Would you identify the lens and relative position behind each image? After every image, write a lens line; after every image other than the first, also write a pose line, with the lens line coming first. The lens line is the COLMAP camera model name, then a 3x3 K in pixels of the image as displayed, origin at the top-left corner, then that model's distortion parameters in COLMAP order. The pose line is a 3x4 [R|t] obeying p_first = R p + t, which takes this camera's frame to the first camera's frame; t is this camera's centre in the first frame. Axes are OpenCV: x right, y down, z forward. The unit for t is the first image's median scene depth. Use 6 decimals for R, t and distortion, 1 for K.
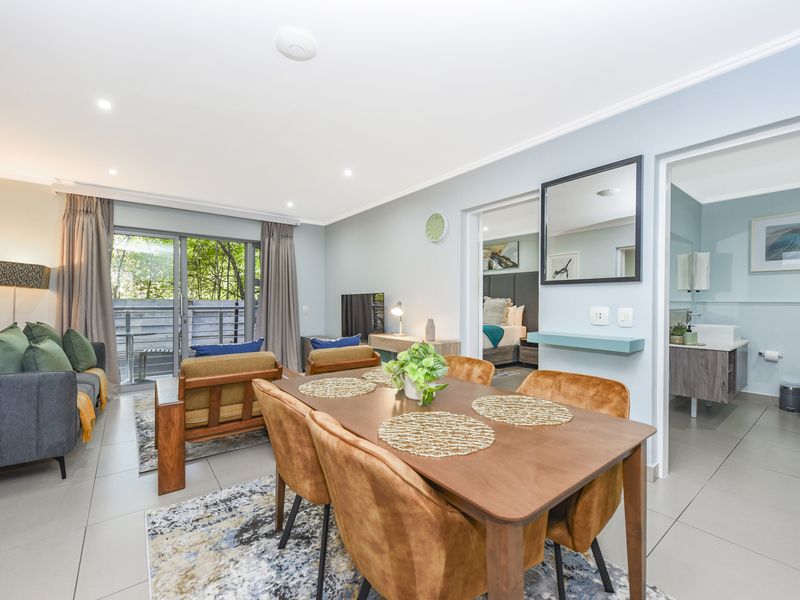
lens RADIAL K [[328.0, 0, 402.4], [0, 328.0, 298.1], [0, 0, 1]] dist [-0.001338, -0.000027]
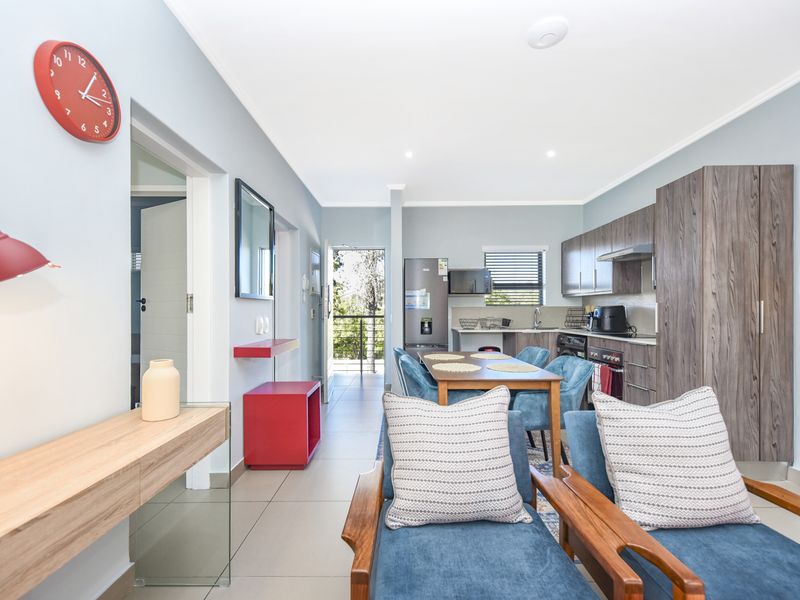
lens RADIAL K [[356.1, 0, 391.5], [0, 356.1, 311.3], [0, 0, 1]] dist [0.009195, -0.000098]
pose [[-0.762760, 0.001447, 0.646680, -0.330930], [-0.000483, 0.999996, -0.002808, 0.003890], [-0.646681, -0.002455, -0.762756, 0.966411]]
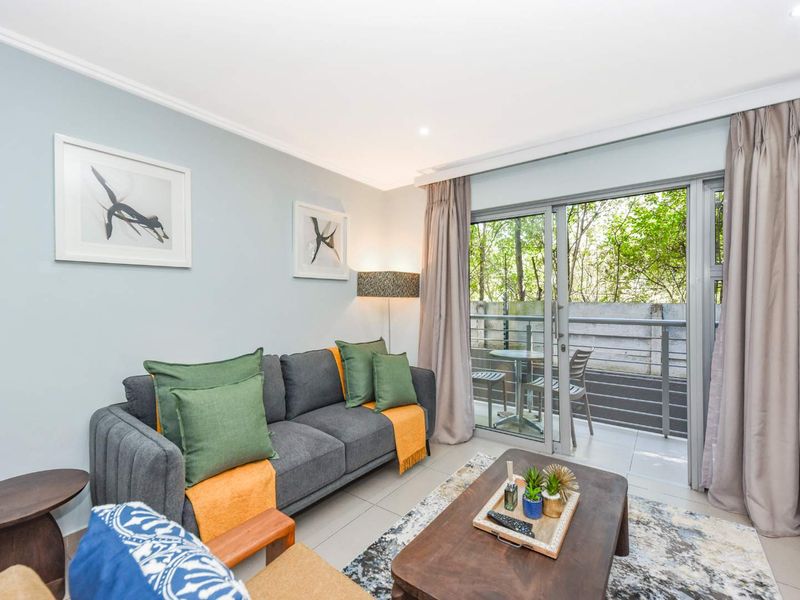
lens RADIAL K [[358.7, 0, 400.0], [0, 358.7, 298.4], [0, 0, 1]] dist [0.009998, 0.000043]
pose [[0.255716, -0.000093, -0.966752, -0.139020], [0.010613, 0.999940, 0.002711, -0.029025], [0.966694, -0.010953, 0.255702, 0.662247]]
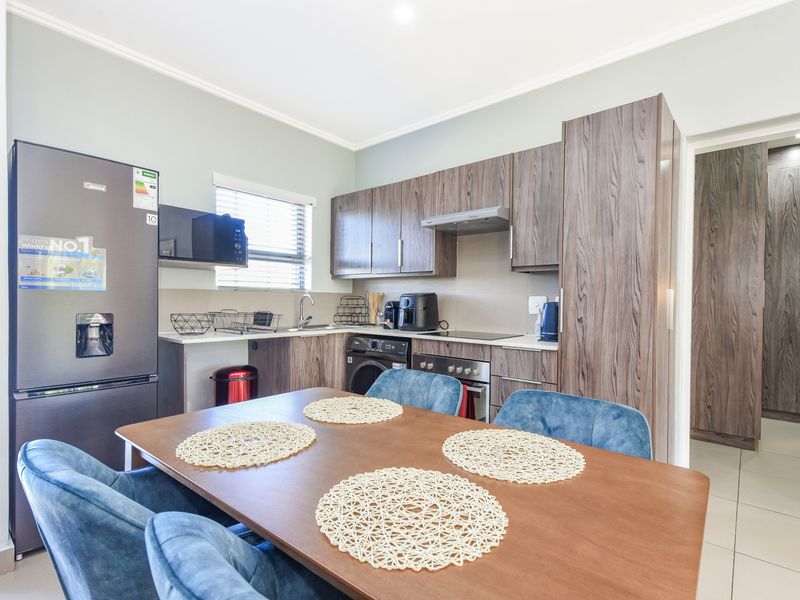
lens RADIAL K [[398.3, 0, 403.3], [0, 398.3, 303.6], [0, 0, 1]] dist [0.000437, 0.000275]
pose [[-0.983366, -0.006596, -0.181516, 0.044087], [-0.006994, 0.999974, 0.001551, 0.005810], [0.181502, 0.002795, -0.983387, 0.564718]]
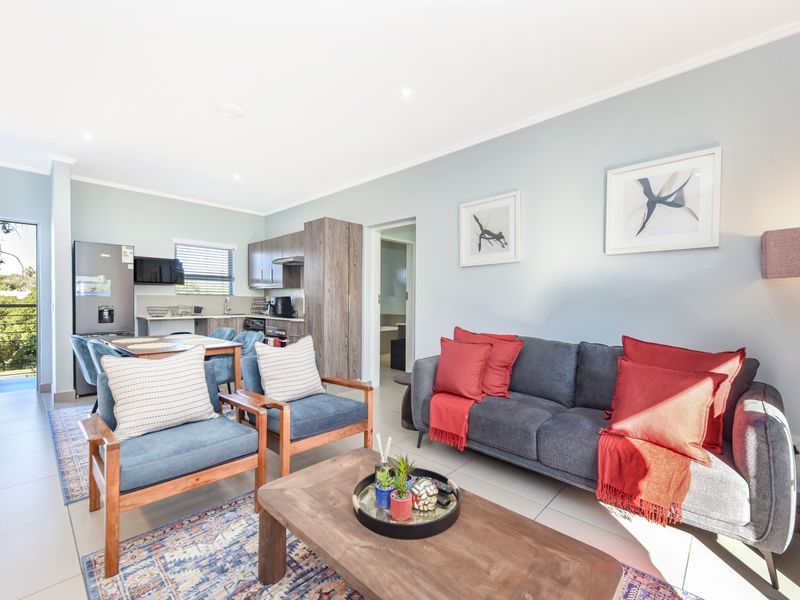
lens RADIAL K [[347.2, 0, 402.9], [0, 347.2, 307.8], [0, 0, 1]] dist [0.002492, 0.000098]
pose [[-0.989258, -0.002895, -0.146152, -0.421178], [-0.004622, 0.999923, 0.011475, 0.011865], [0.146107, 0.012028, -0.989196, 1.210695]]
